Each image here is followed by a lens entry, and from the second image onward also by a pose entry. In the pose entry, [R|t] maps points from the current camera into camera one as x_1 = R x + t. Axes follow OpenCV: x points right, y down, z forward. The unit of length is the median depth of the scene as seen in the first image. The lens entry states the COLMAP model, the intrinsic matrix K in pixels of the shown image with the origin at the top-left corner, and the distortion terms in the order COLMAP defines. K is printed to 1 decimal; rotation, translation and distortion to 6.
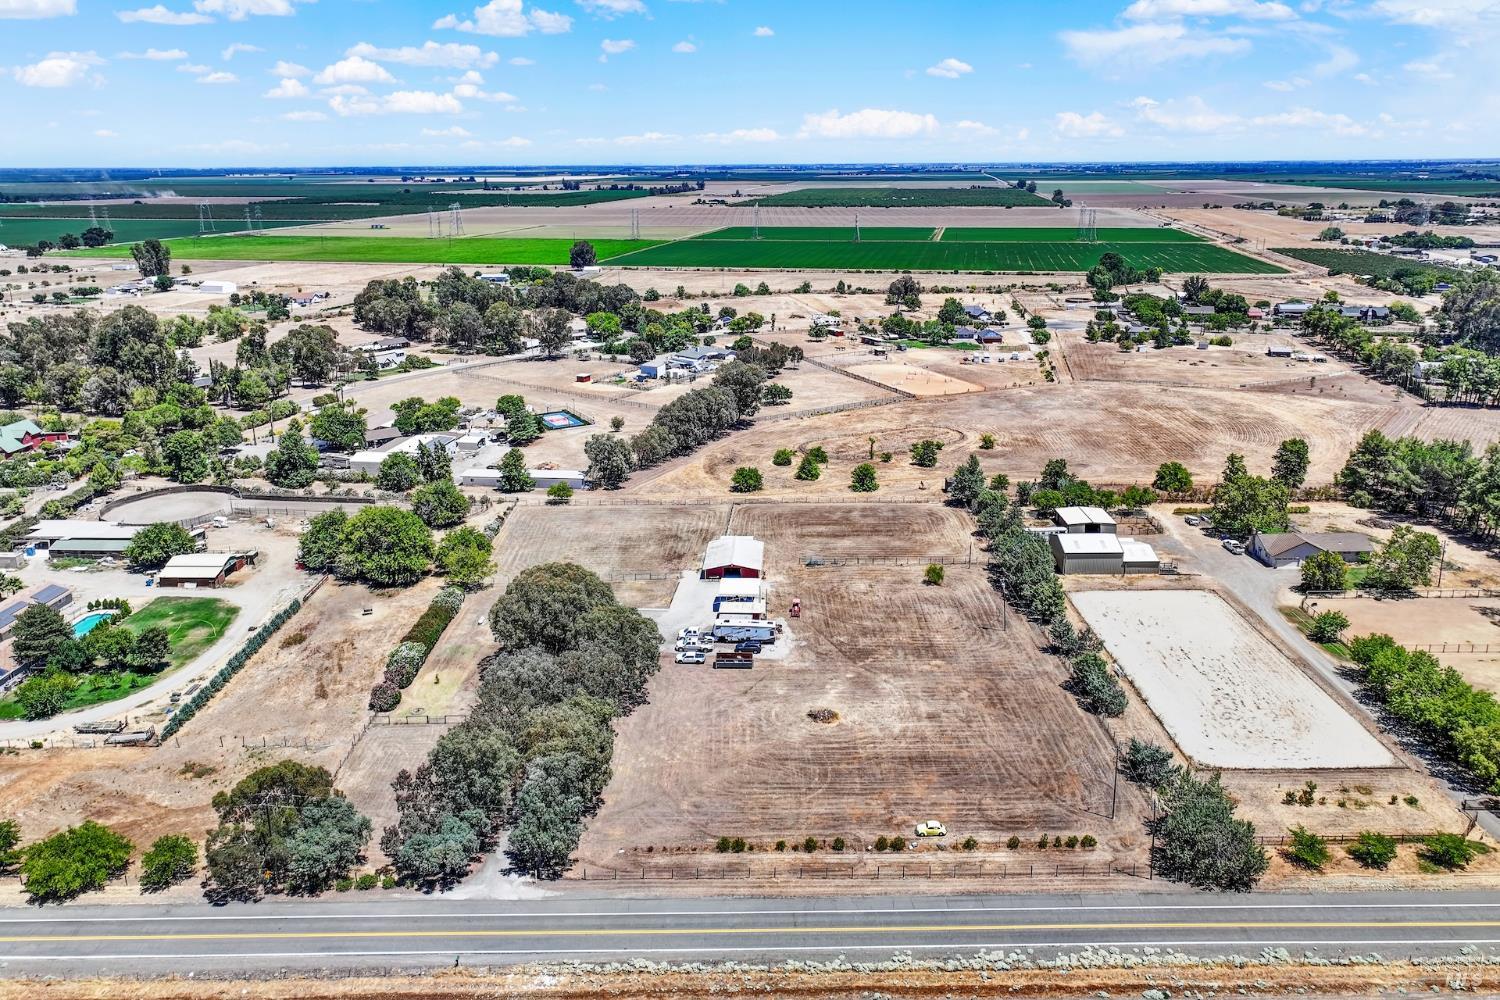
lens RADIAL K [[1034.7, 0, 755.2], [0, 1034.7, 484.4], [0, 0, 1]] dist [0.004647, 0.008162]
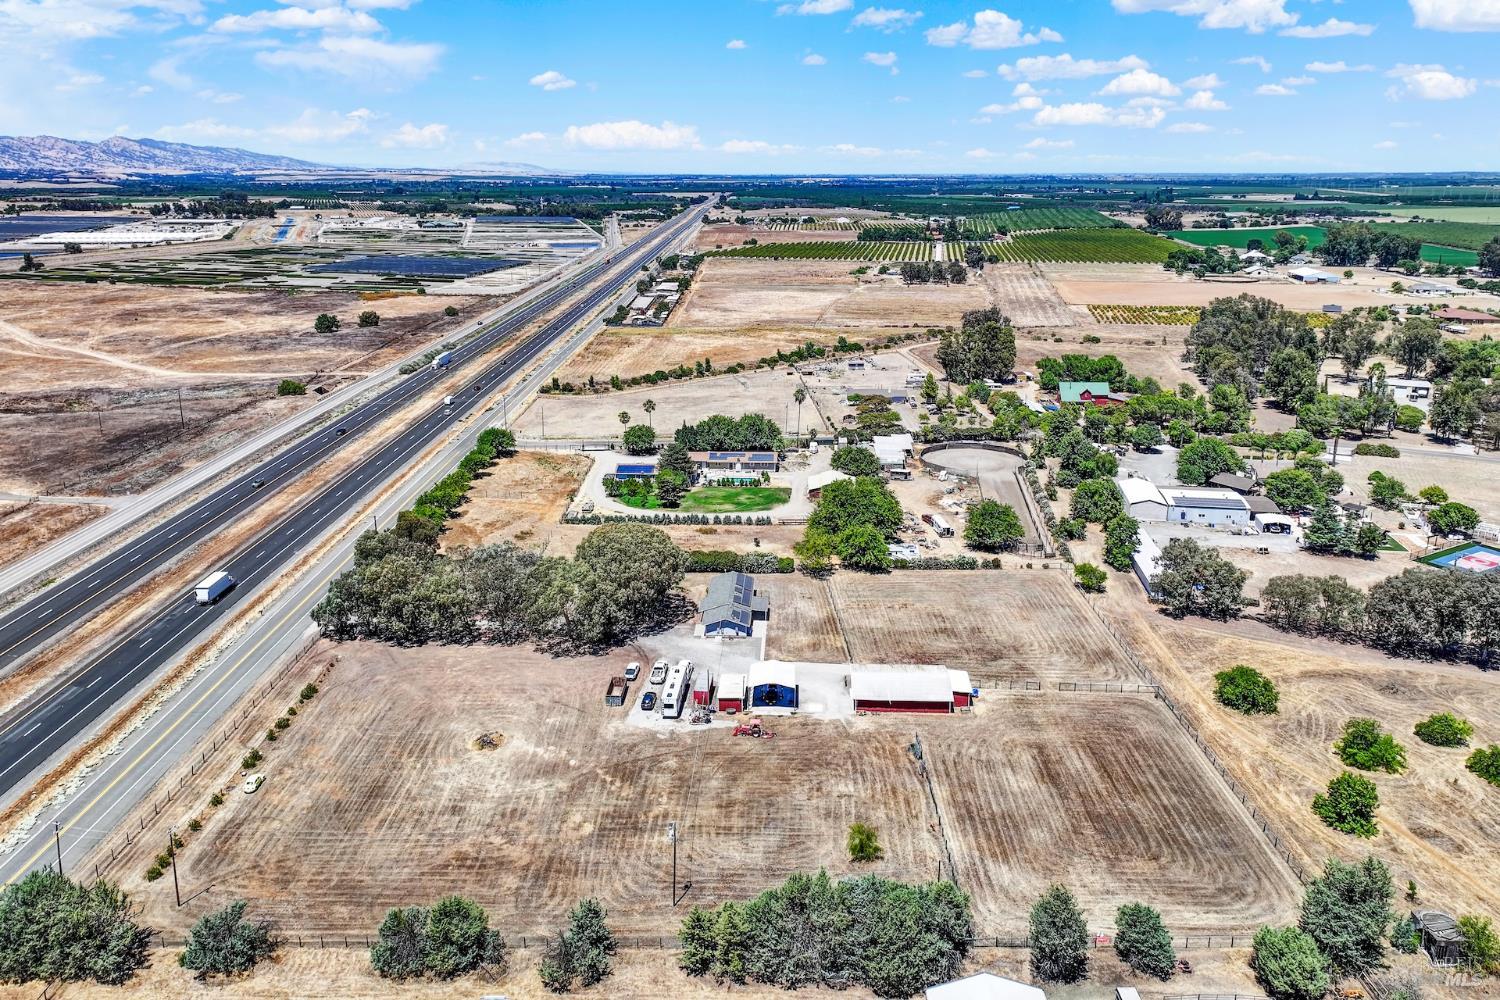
lens RADIAL K [[1034.7, 0, 755.2], [0, 1034.7, 484.4], [0, 0, 1]] dist [0.004647, 0.008162]
pose [[-0.014988, 0.293738, -0.955768, 0.320631], [-0.295788, 0.911791, 0.284861, -0.119901], [0.955136, 0.286974, 0.073219, 0.386496]]
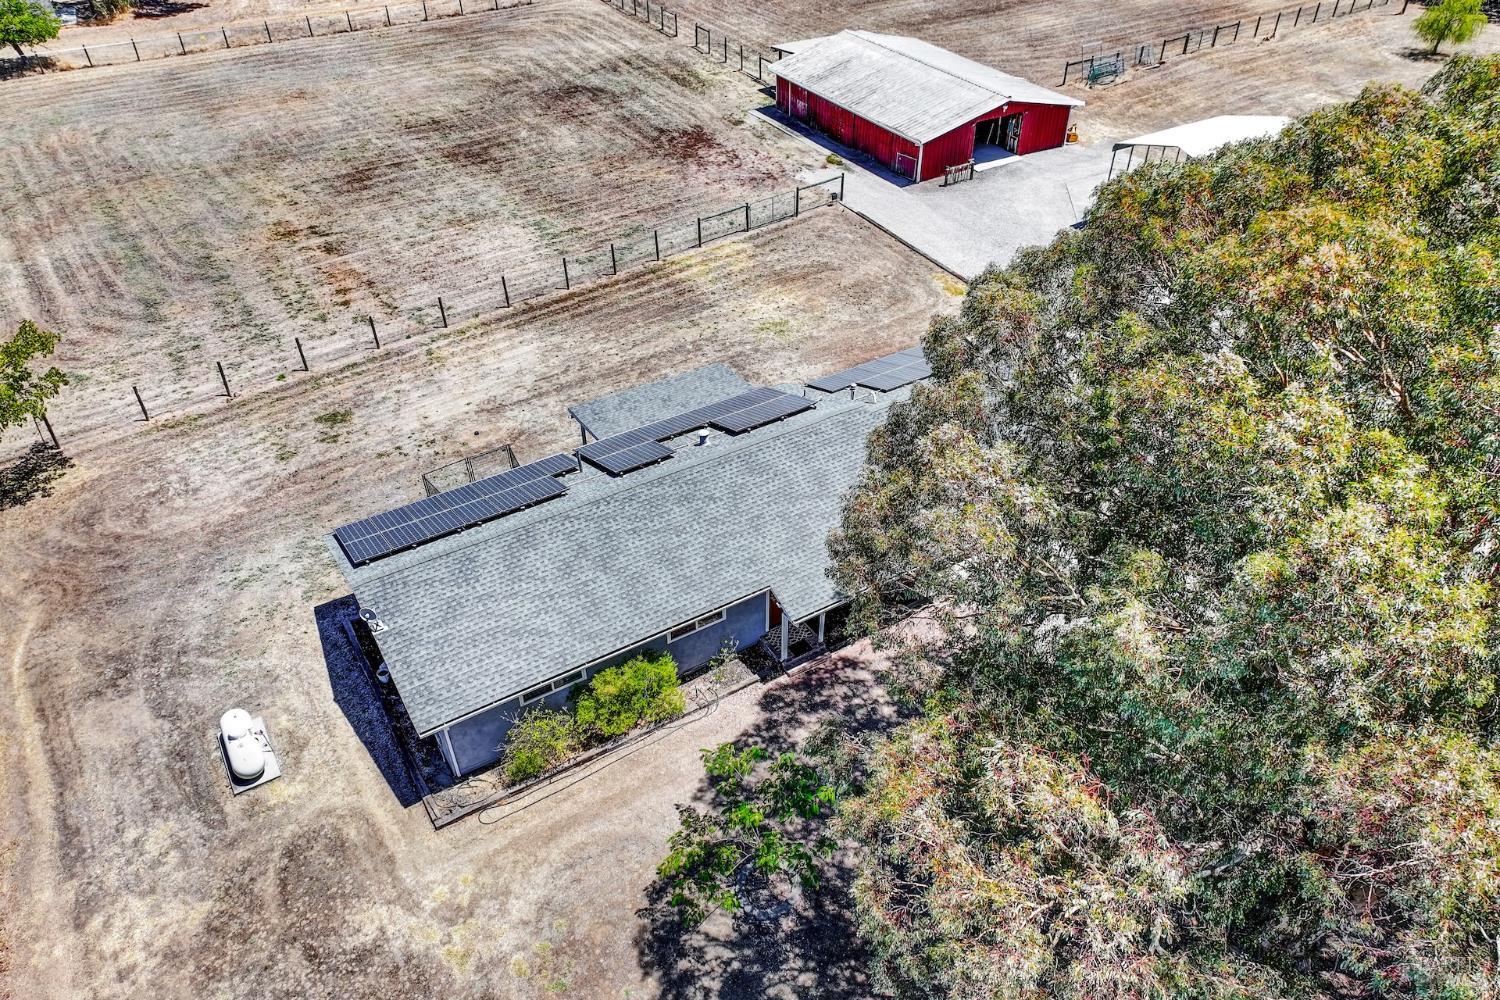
lens RADIAL K [[1067.9, 0, 749.3], [0, 1067.9, 532.2], [0, 0, 1]] dist [-0.001675, 0.027889]
pose [[0.835739, -0.345036, 0.427190, -0.109836], [0.162782, 0.898642, 0.407363, 0.024879], [-0.524446, -0.270910, 0.807195, 0.363126]]
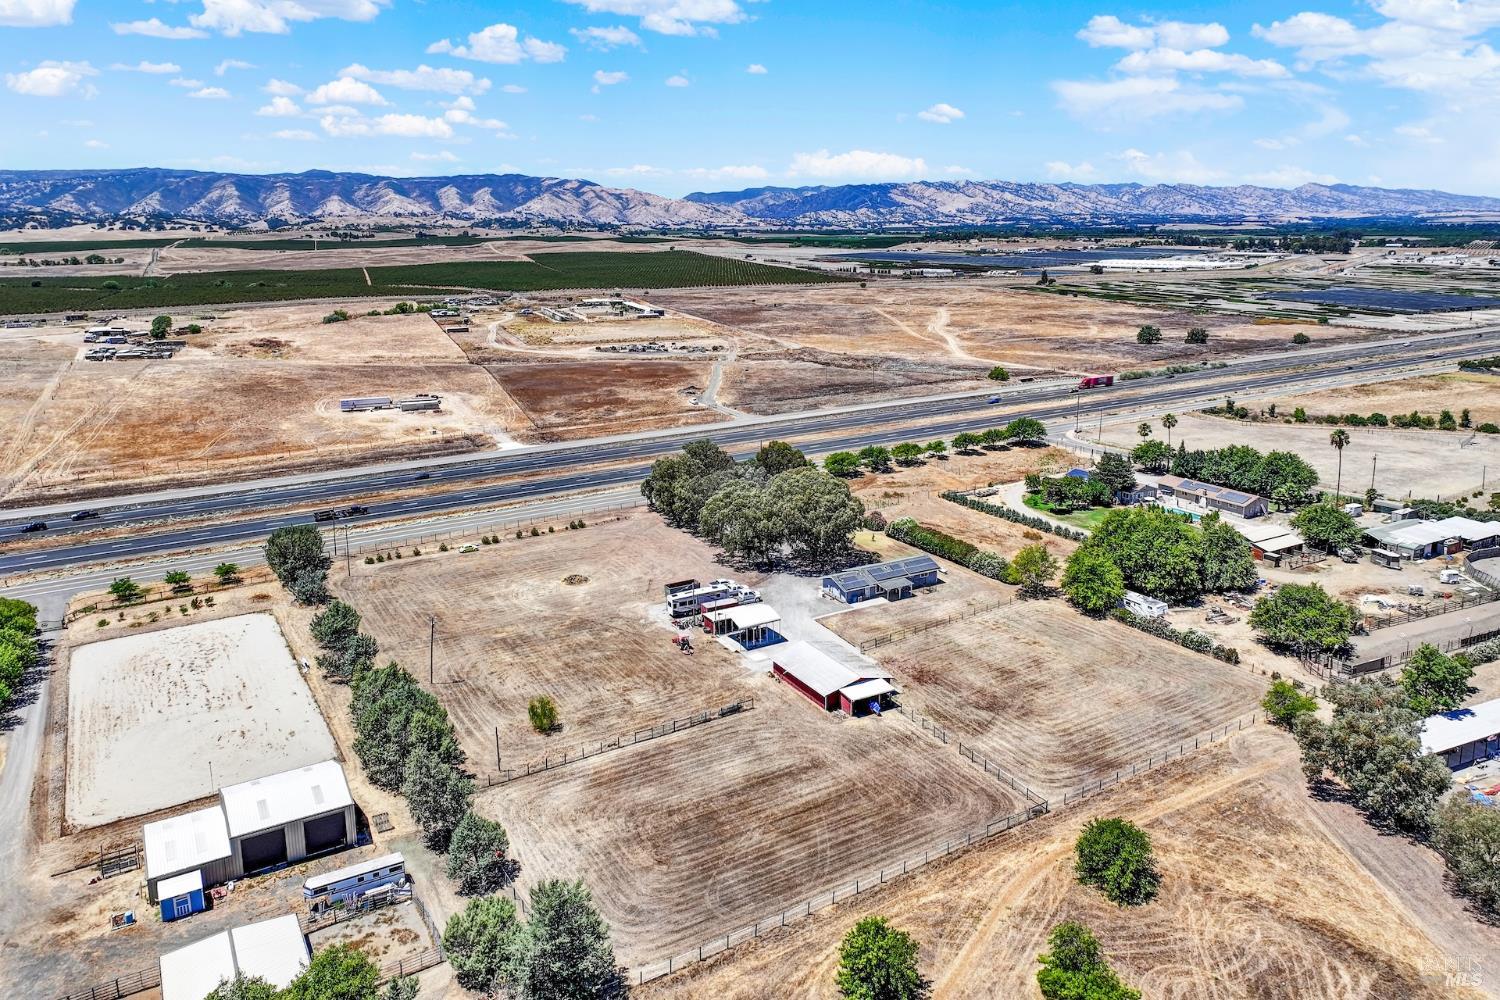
lens RADIAL K [[1034.7, 0, 755.2], [0, 1034.7, 484.4], [0, 0, 1]] dist [0.004647, 0.008162]
pose [[-0.853794, 0.138470, -0.501858, 0.171533], [-0.144474, 0.863098, 0.483930, -0.177322], [0.500163, 0.485682, -0.716903, 0.682070]]
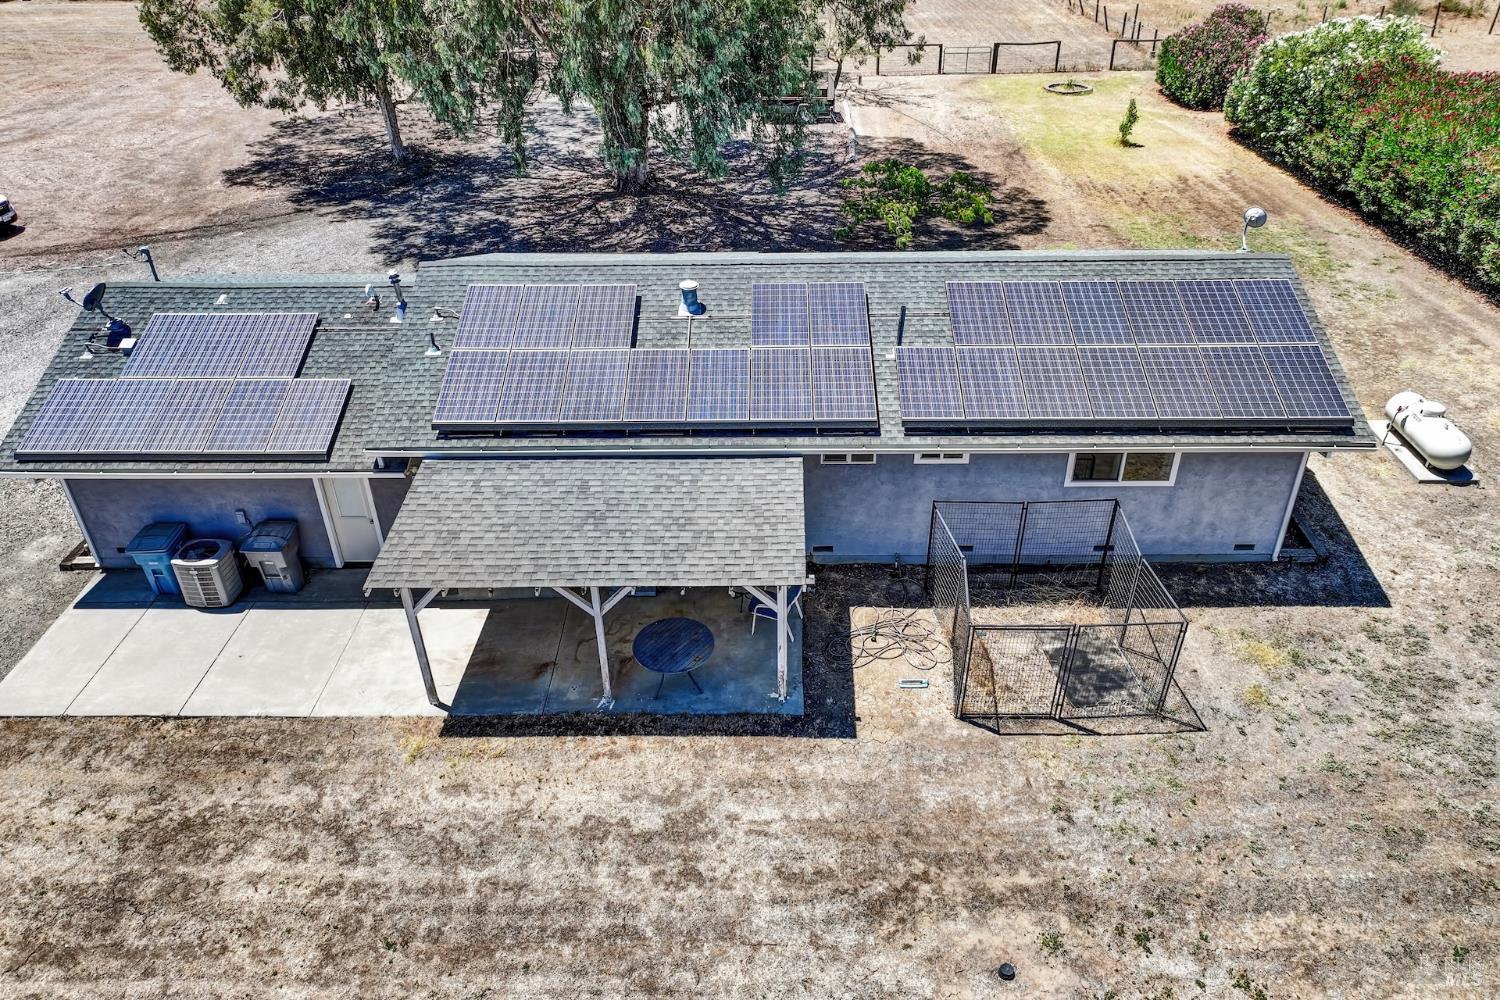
lens RADIAL K [[1034.7, 0, 755.2], [0, 1034.7, 484.4], [0, 0, 1]] dist [0.004647, 0.008162]
pose [[-0.999684, 0.024544, -0.005405, -0.082165], [0.011605, 0.641584, 0.766965, 0.021964], [0.022292, 0.766660, -0.641666, 0.454187]]
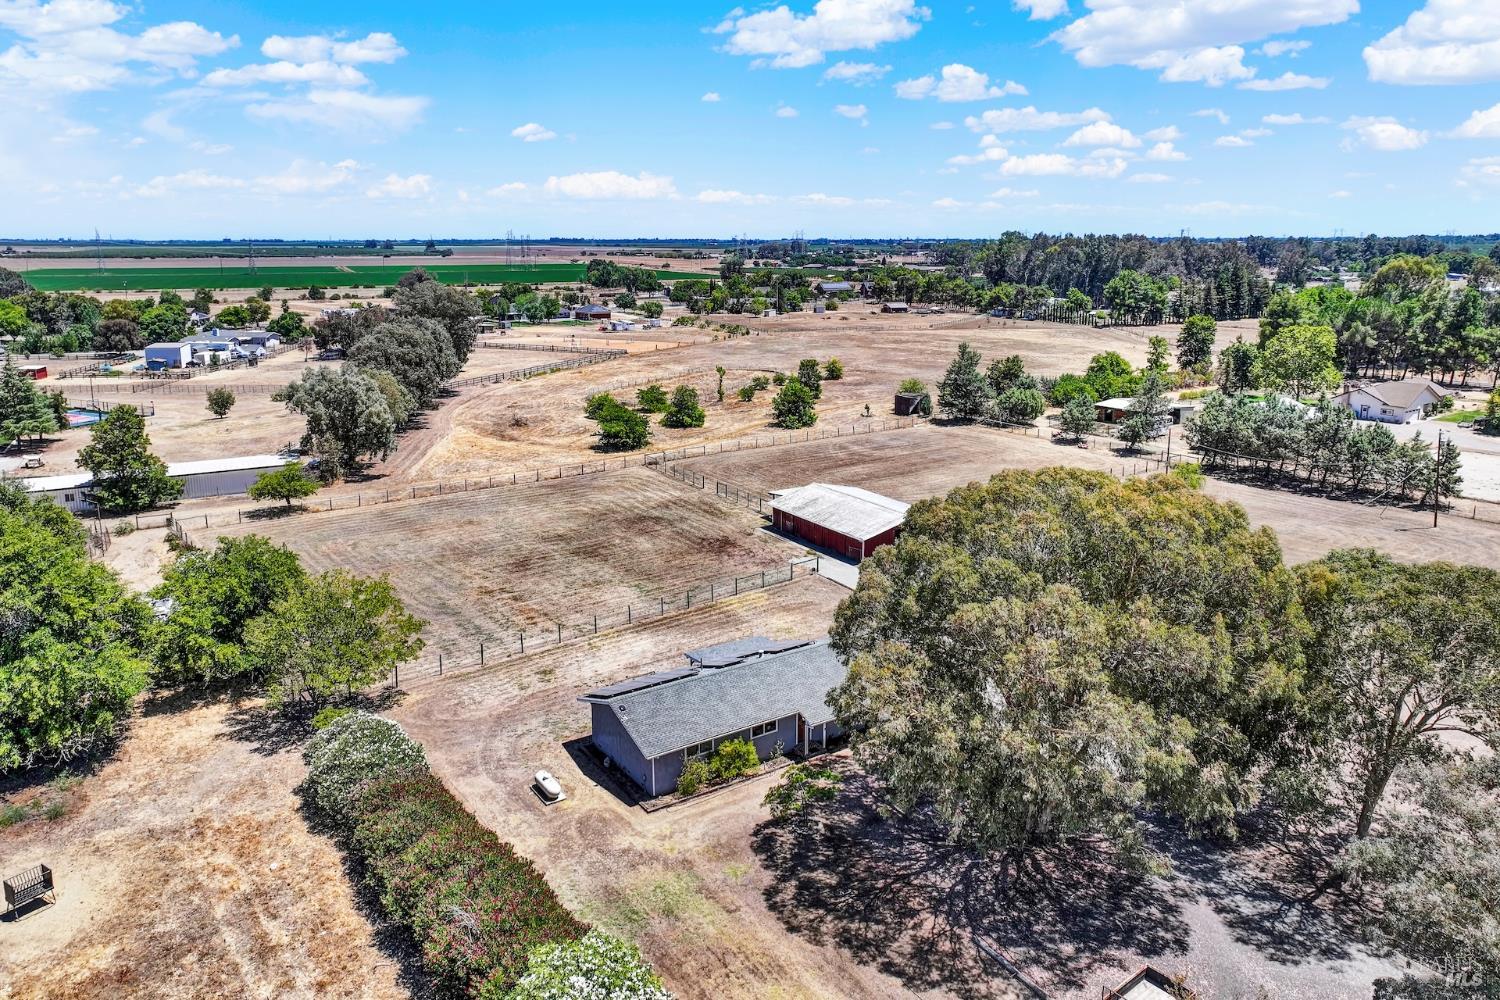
lens RADIAL K [[1047.7, 0, 757.0], [0, 1047.7, 456.5], [0, 0, 1]] dist [-0.000511, 0.008287]
pose [[0.813645, -0.114469, 0.569981, -0.157816], [0.170393, 0.984323, -0.045553, 0.027755], [-0.555830, 0.134185, 0.820394, 0.304494]]
